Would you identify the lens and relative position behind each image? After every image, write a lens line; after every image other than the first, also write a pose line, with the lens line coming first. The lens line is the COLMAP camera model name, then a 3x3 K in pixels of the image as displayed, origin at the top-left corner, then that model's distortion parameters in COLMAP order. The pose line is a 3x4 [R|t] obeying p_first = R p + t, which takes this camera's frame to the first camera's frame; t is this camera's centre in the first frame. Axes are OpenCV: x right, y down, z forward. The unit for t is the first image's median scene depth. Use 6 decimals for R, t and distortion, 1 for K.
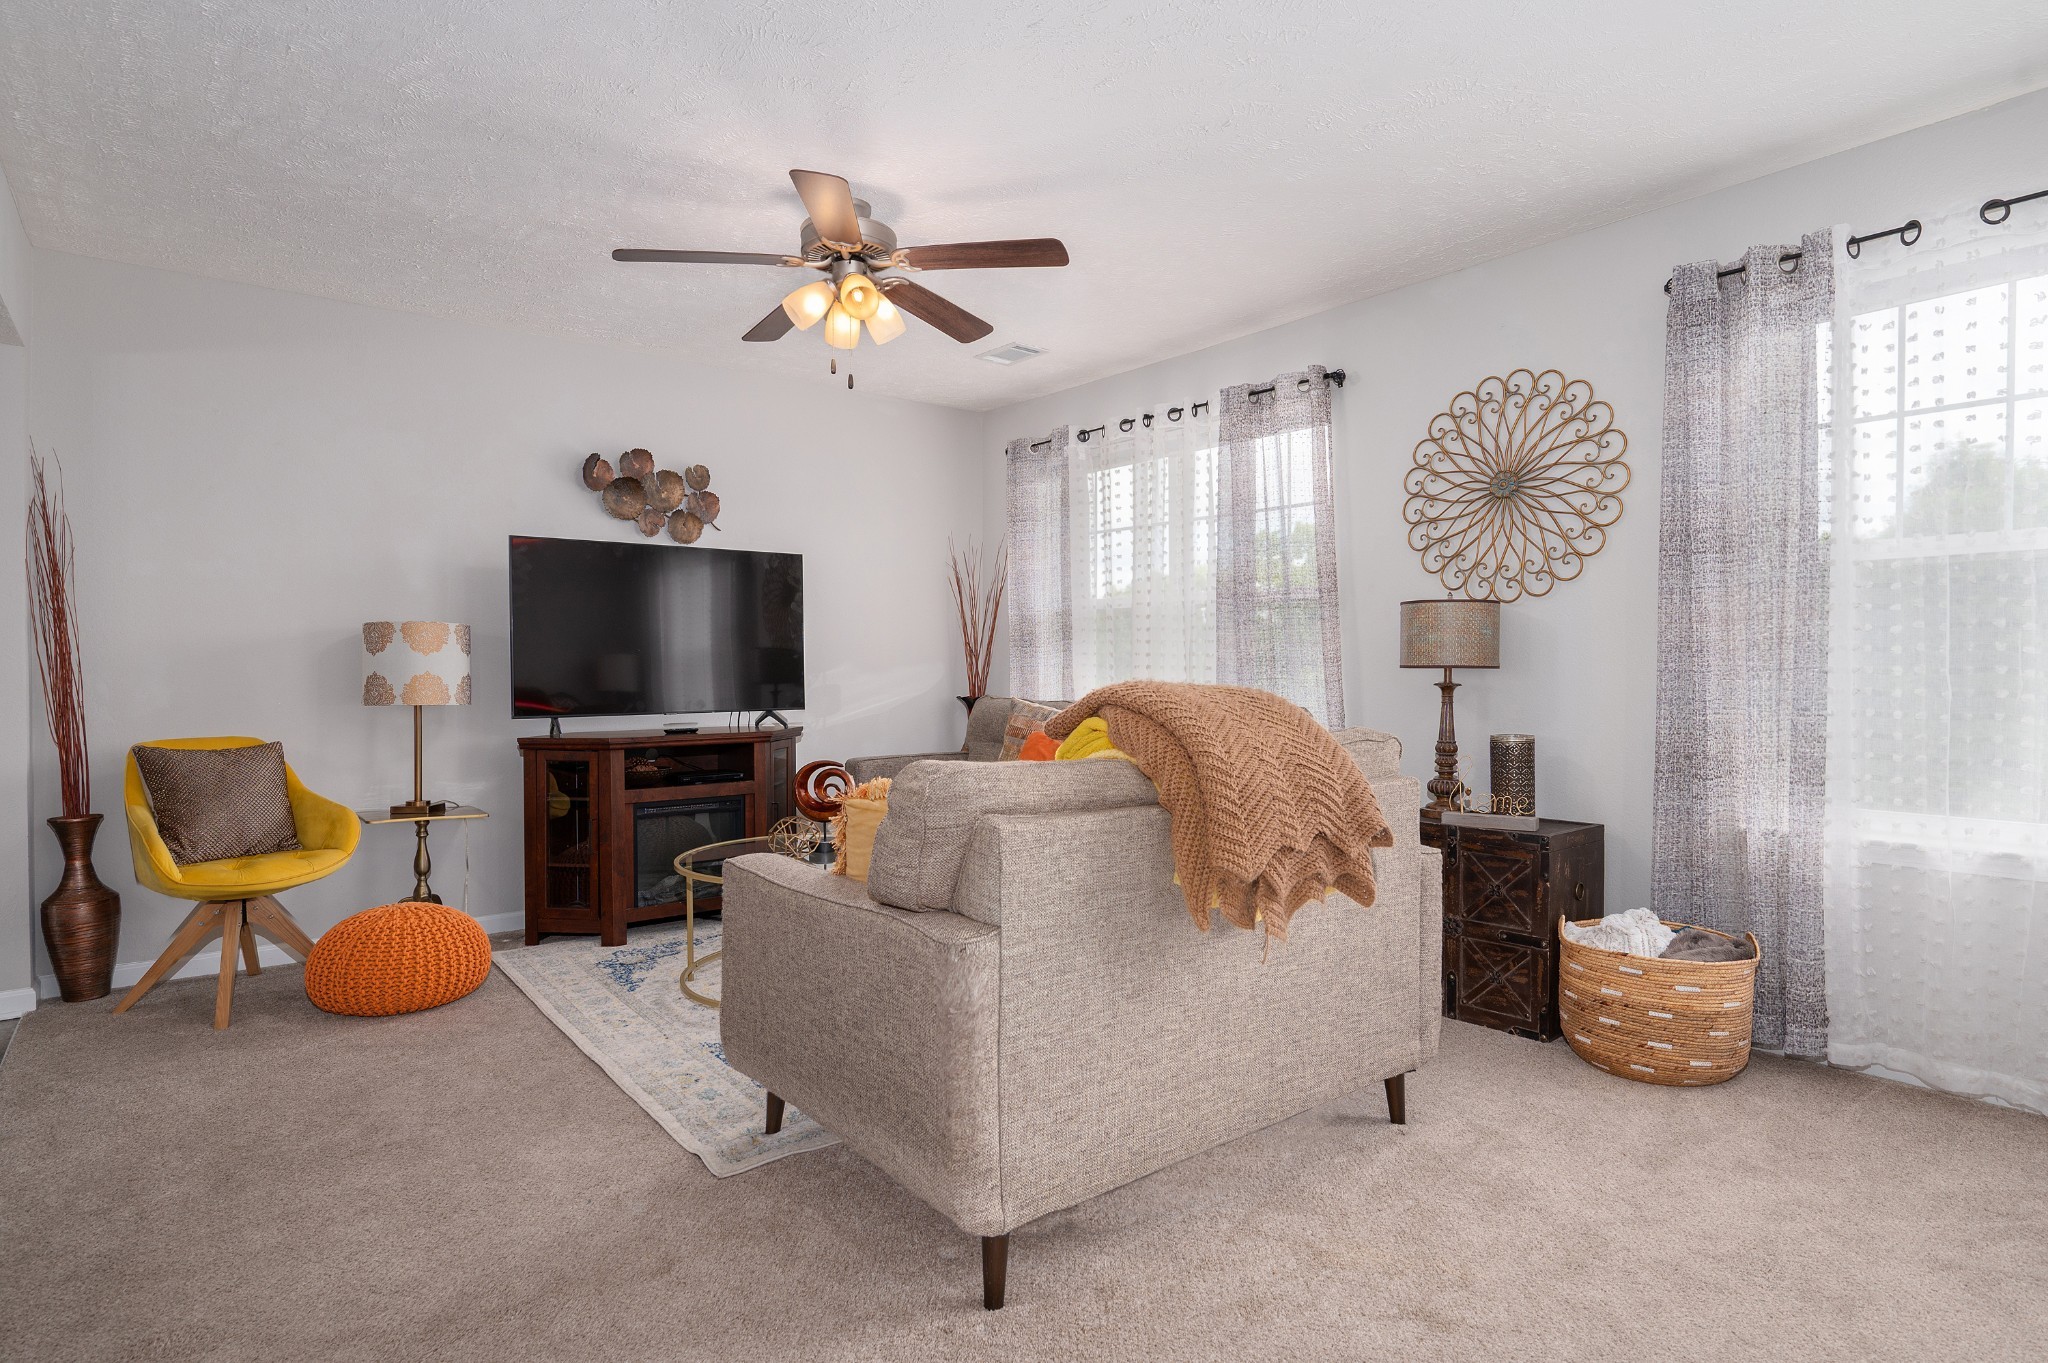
lens RADIAL K [[1089.8, 0, 1028.3], [0, 1089.8, 678.0], [0, 0, 1]] dist [-0.003526, -0.000296]
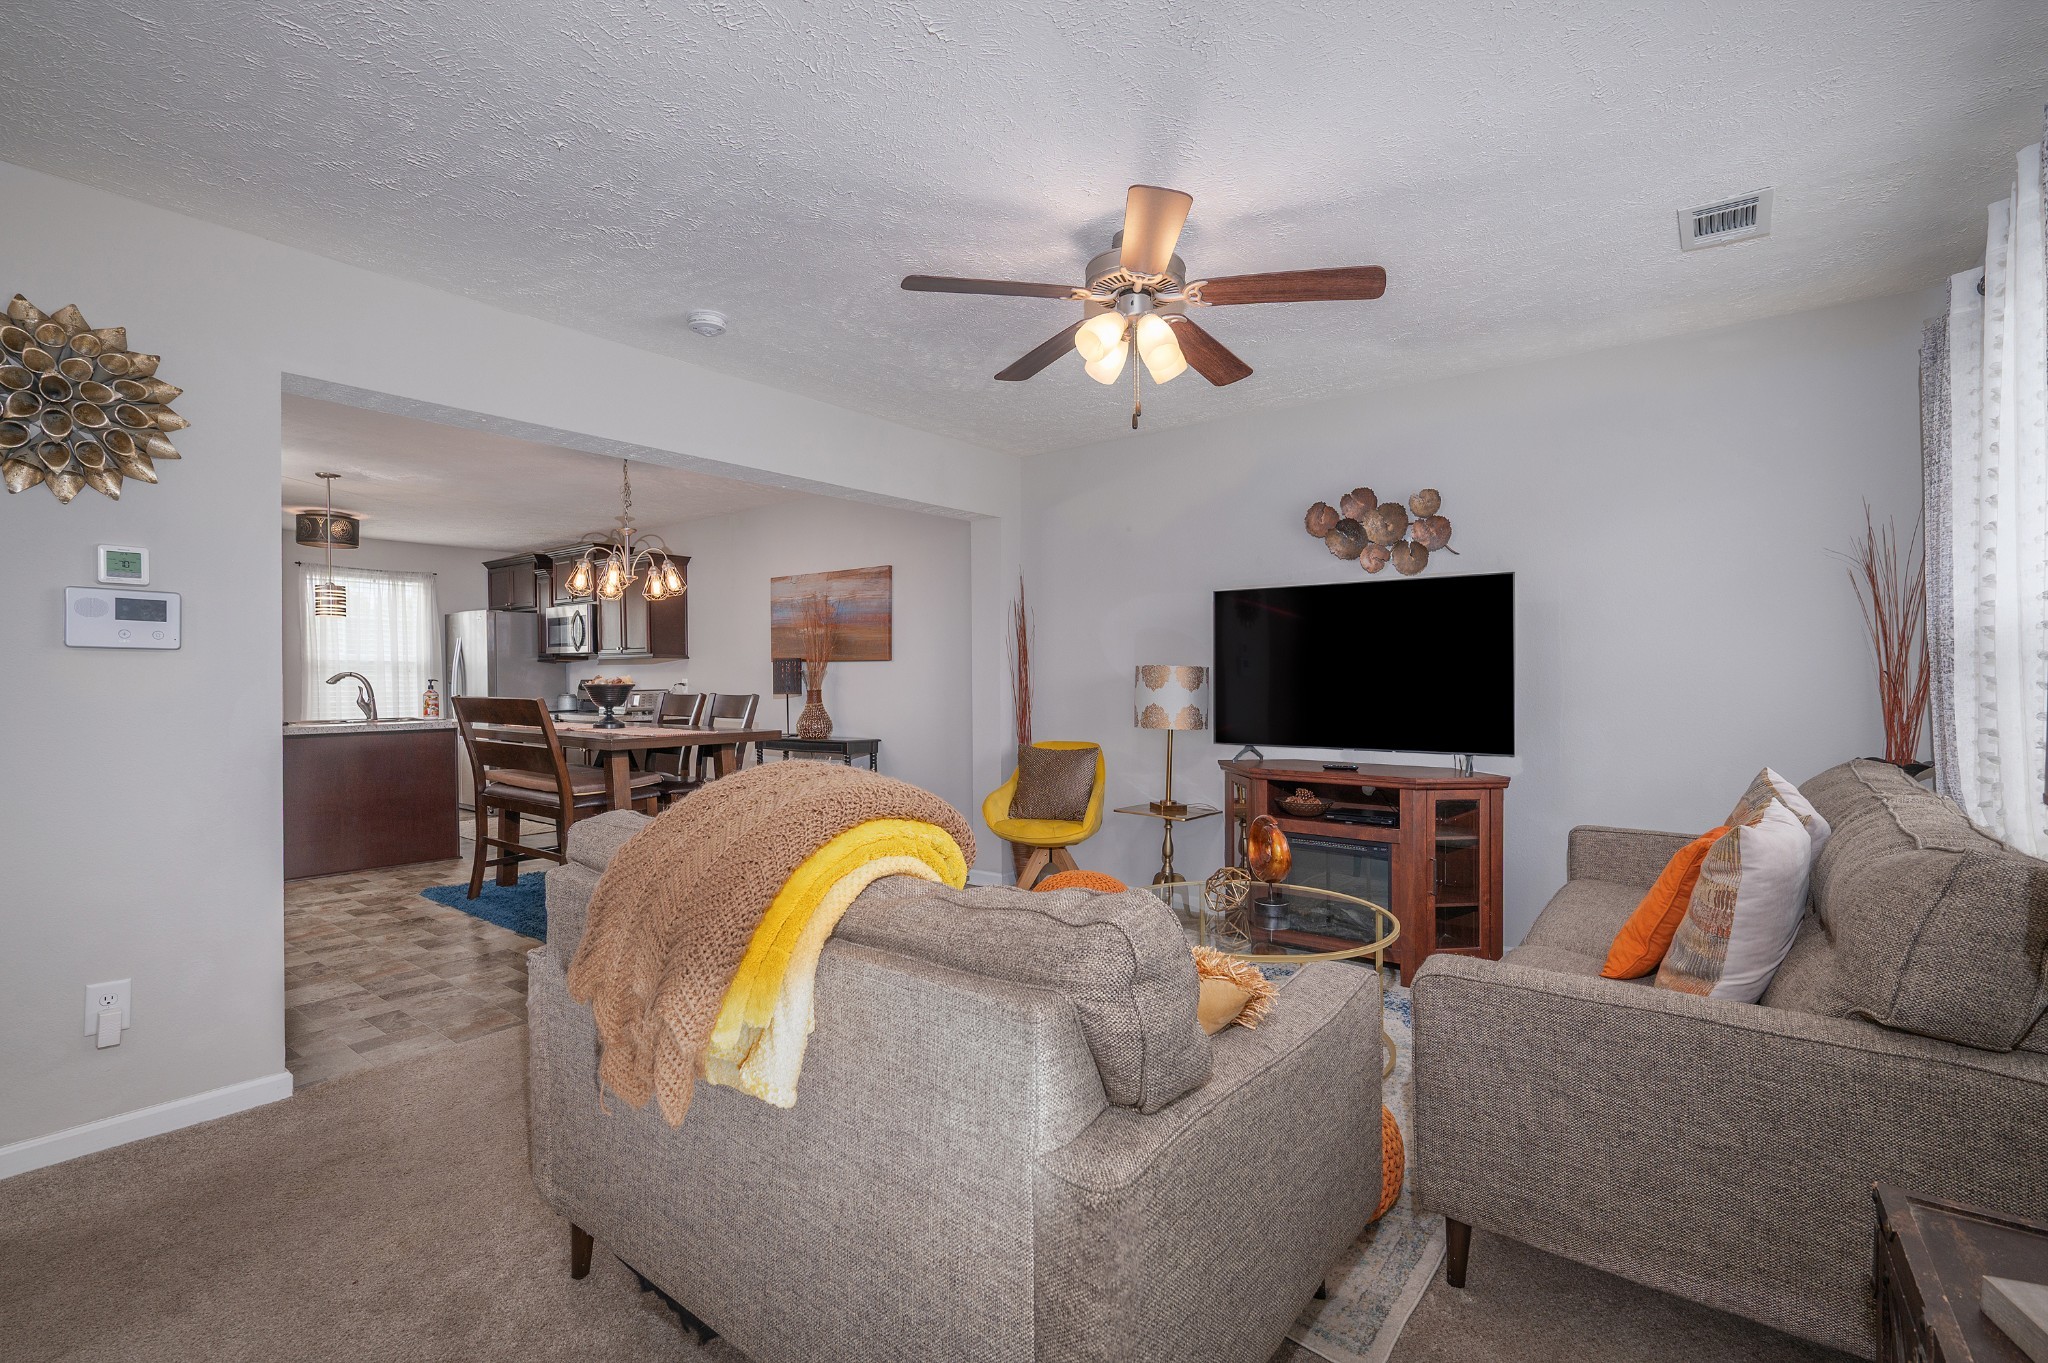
lens RADIAL K [[921.8, 0, 1021.1], [0, 921.8, 694.0], [0, 0, 1]] dist [-0.001005, -0.000062]
pose [[0.231833, 0.018920, -0.972572, 0.525610], [-0.010846, 0.999799, 0.016864, -0.036646], [0.972695, 0.006639, 0.231992, 0.628630]]
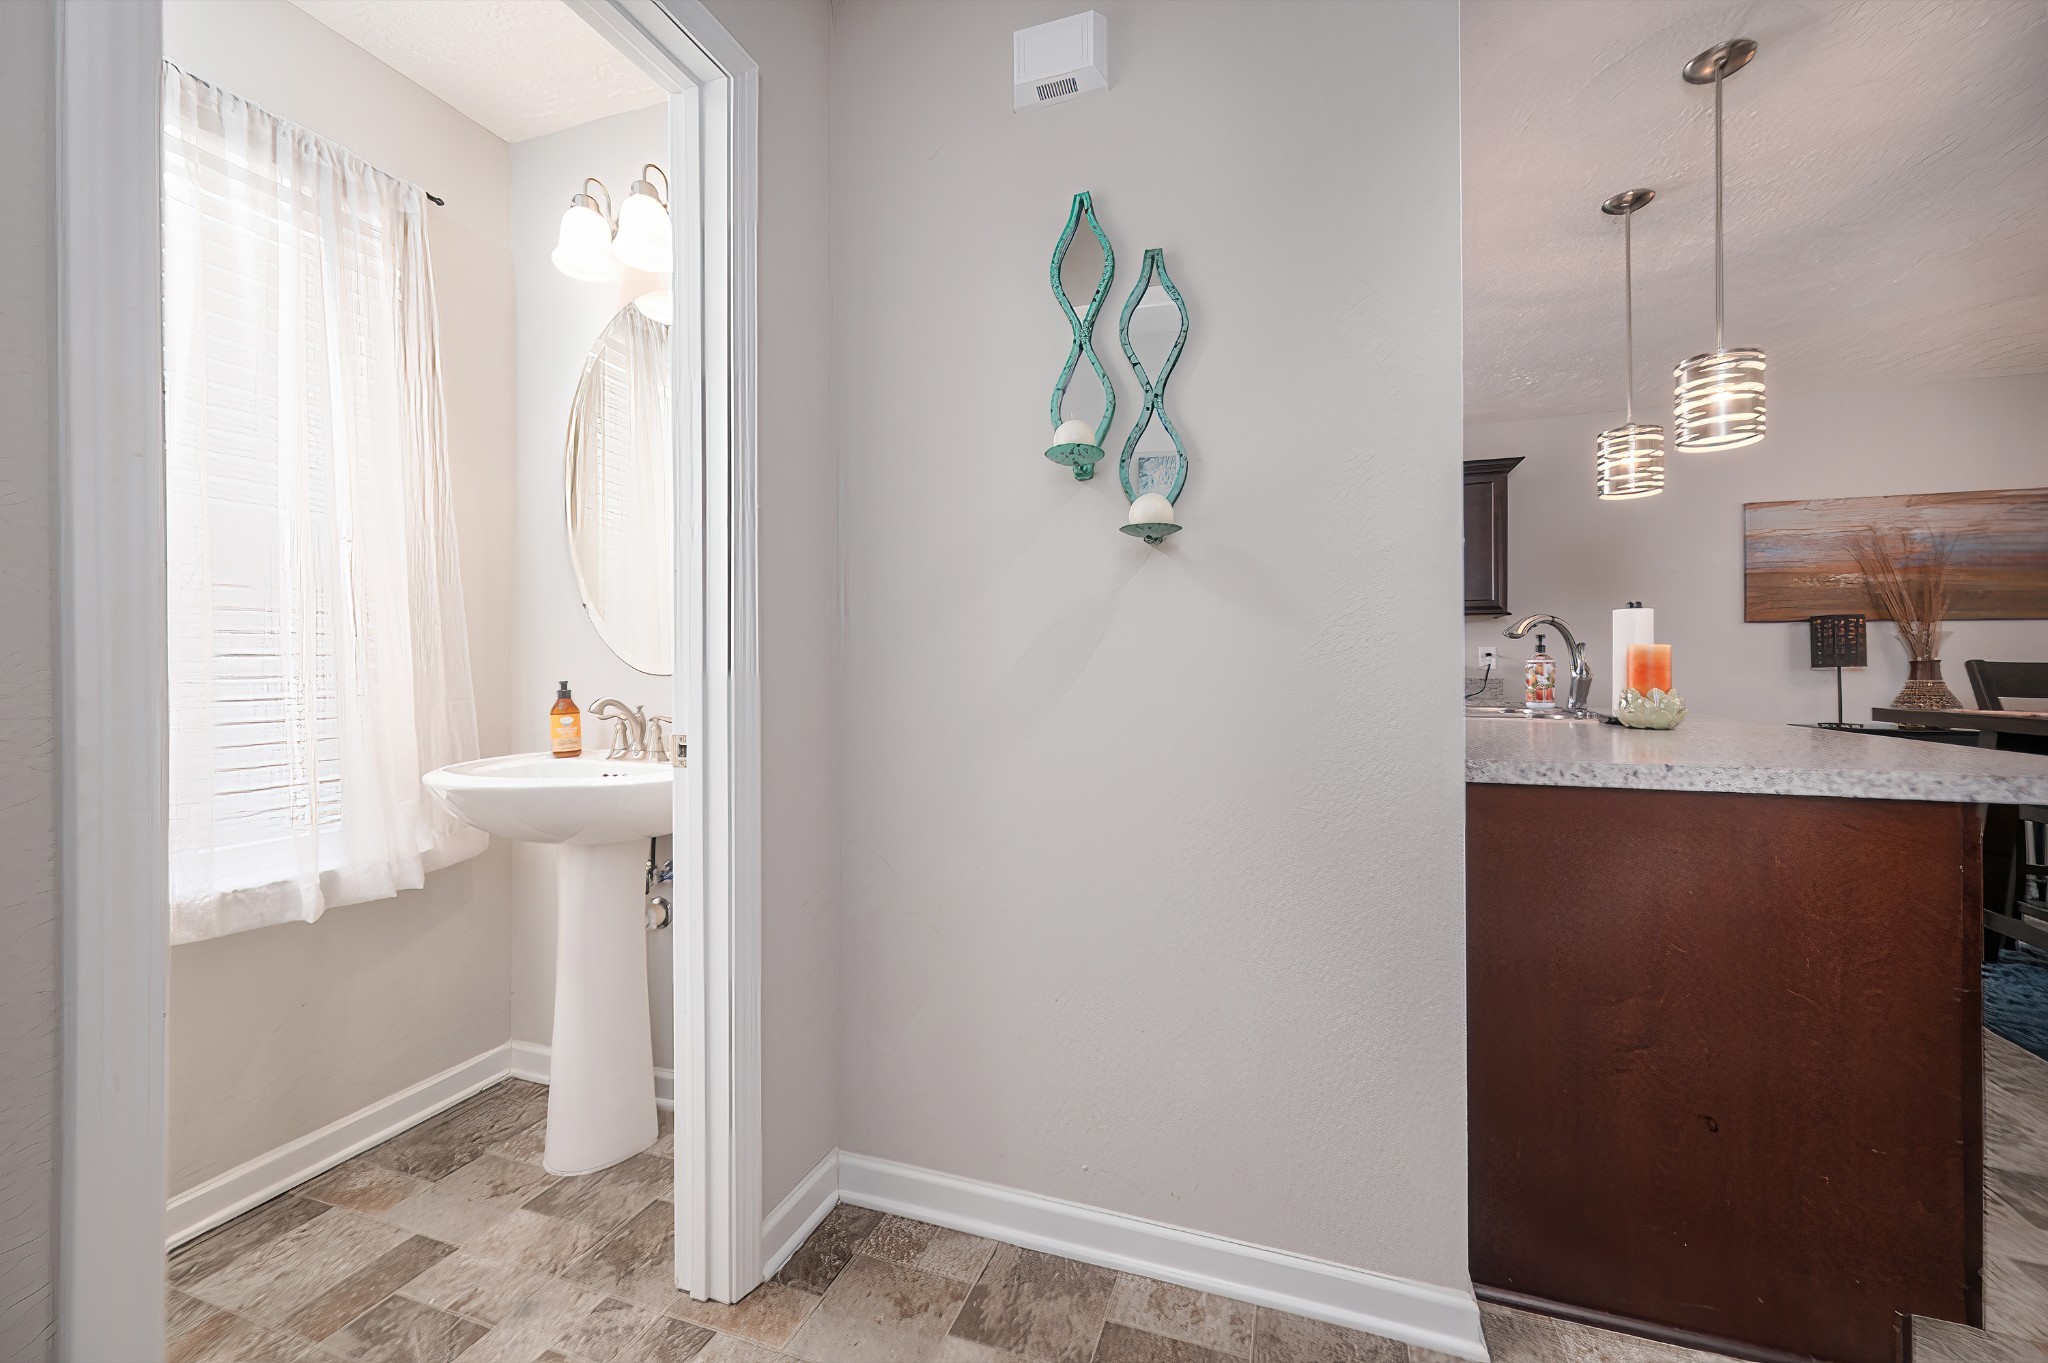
lens RADIAL K [[796.3, 0, 1021.4], [0, 796.3, 670.6], [0, 0, 1]] dist [0.000043, 0.000077]
pose [[0.536542, 0.004248, -0.843863, -0.970486], [-0.014884, 0.999879, -0.004430, 0.022898], [0.843742, 0.014937, 0.536541, -0.864974]]
